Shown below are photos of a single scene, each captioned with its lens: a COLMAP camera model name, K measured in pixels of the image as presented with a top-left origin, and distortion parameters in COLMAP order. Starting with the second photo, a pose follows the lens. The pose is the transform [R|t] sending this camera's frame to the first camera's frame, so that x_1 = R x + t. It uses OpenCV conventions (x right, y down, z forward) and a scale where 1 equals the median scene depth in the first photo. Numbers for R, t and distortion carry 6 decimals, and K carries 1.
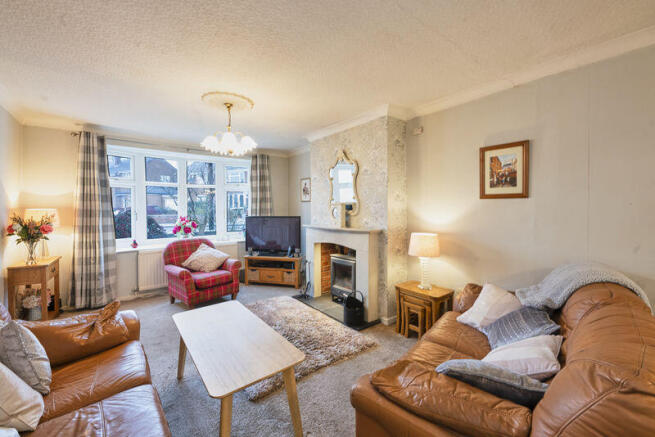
lens RADIAL K [[267.2, 0, 327.5], [0, 267.2, 218.5], [0, 0, 1]] dist [-0.000719, -0.000193]
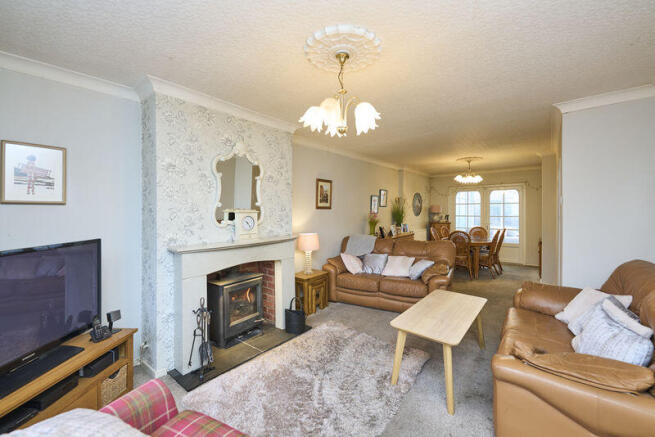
lens RADIAL K [[267.2, 0, 327.5], [0, 267.2, 218.5], [0, 0, 1]] dist [-0.000719, -0.000193]
pose [[-0.207837, -0.028706, 0.977742, -1.084848], [0.038656, 0.998547, 0.037534, -0.075683], [-0.977399, 0.045597, -0.206426, 1.302957]]
